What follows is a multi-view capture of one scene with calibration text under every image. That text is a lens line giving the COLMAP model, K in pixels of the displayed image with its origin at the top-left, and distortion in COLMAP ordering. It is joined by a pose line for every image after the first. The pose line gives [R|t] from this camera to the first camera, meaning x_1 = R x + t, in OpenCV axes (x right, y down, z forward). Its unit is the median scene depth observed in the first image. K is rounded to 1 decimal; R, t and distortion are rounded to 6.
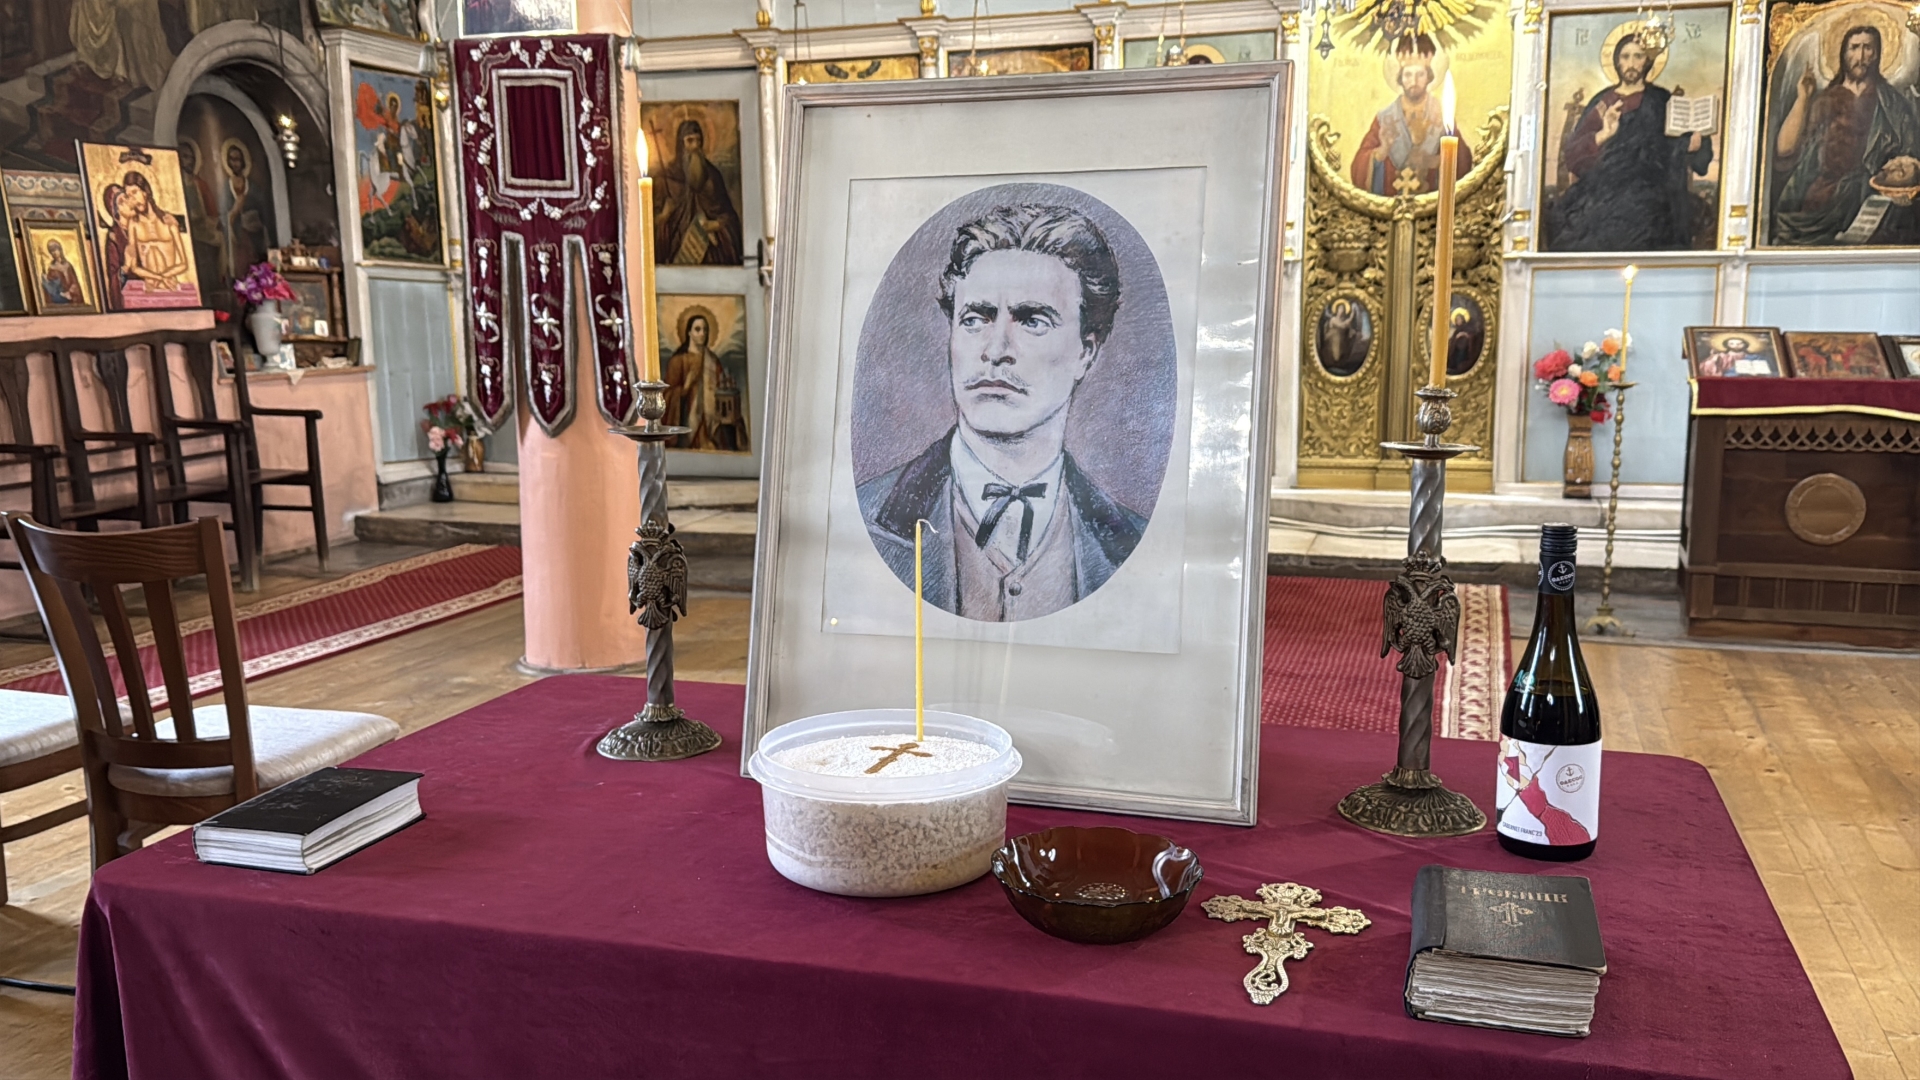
lens RADIAL K [[1580.2, 0, 960.0], [0, 1580.2, 540.0], [0, 0, 1]] dist [0.089296, -0.145132]
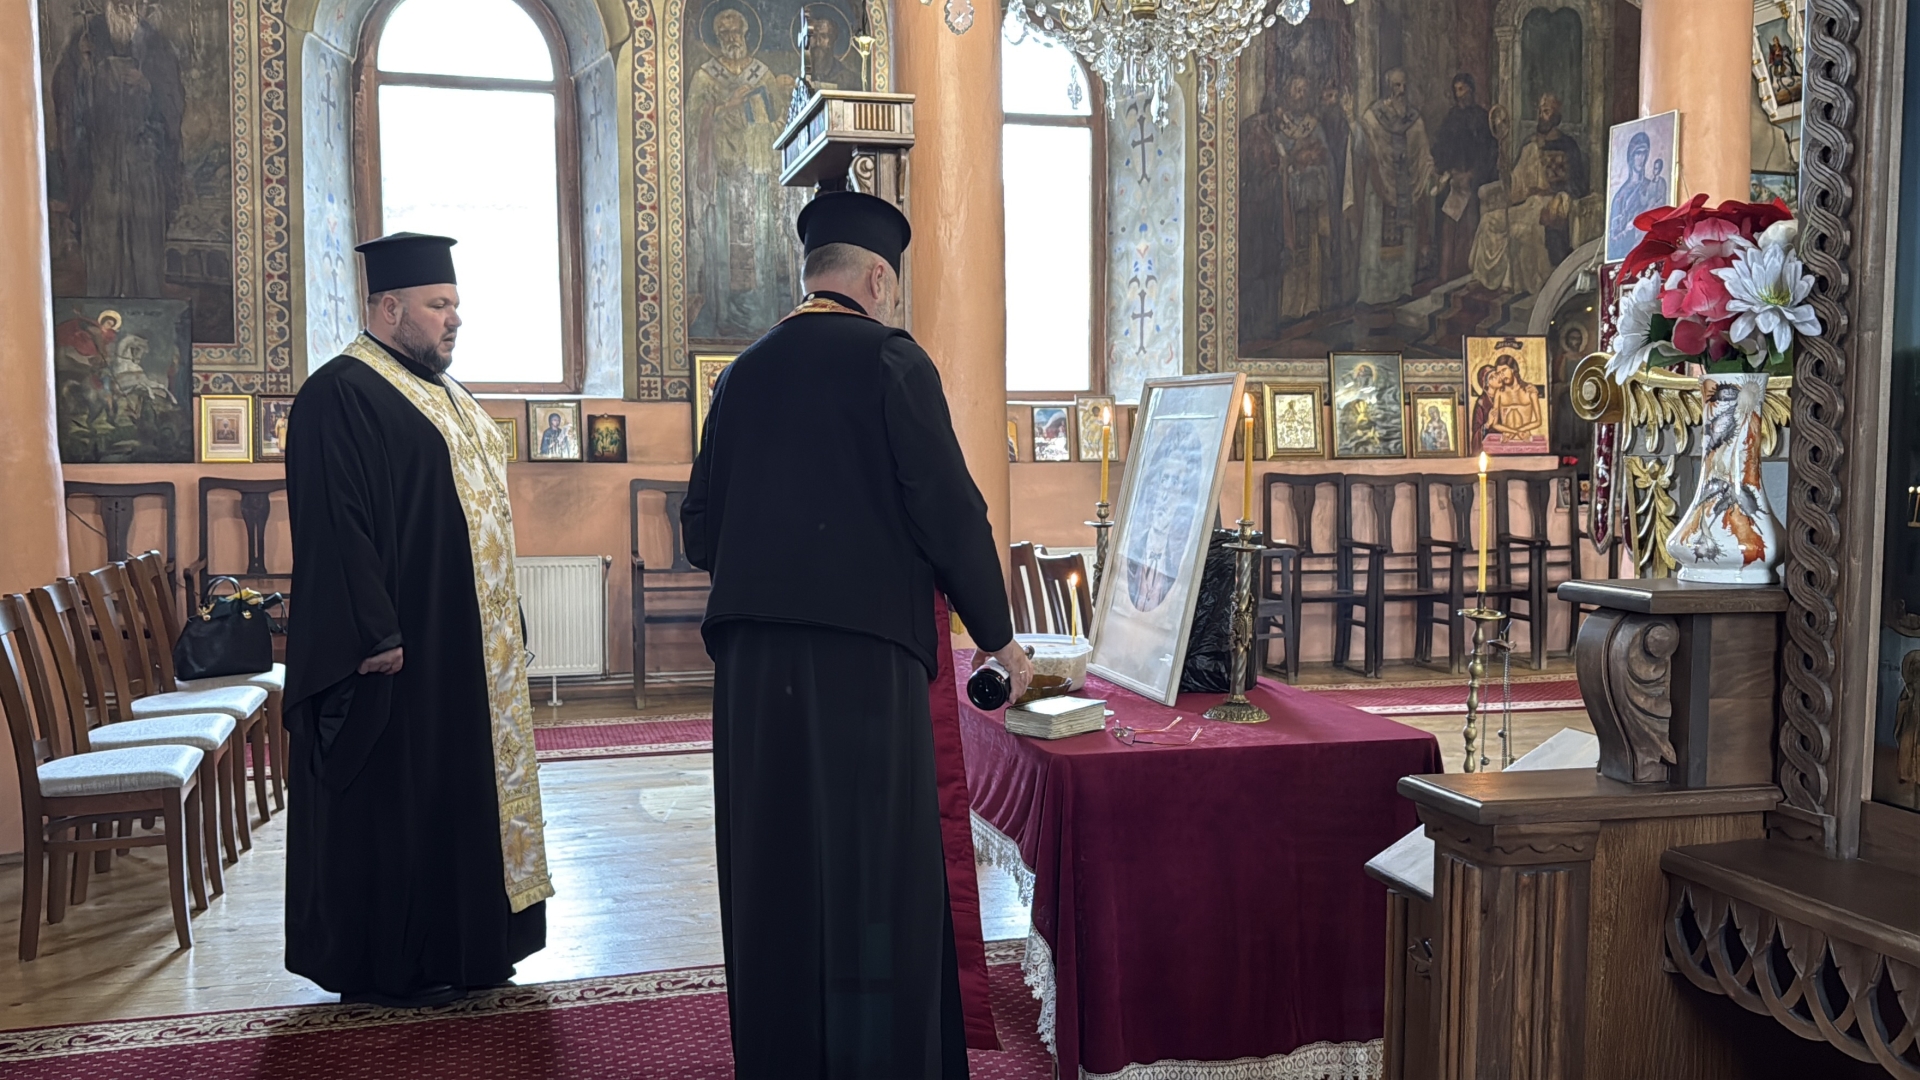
lens RADIAL K [[1580.2, 0, 960.0], [0, 1580.2, 540.0], [0, 0, 1]] dist [0.089296, -0.145132]
pose [[0.545235, 0.068093, -0.835513, 0.385956], [-0.137351, 0.990482, -0.008909, 0.003187], [0.826955, 0.119616, 0.549398, -0.118650]]
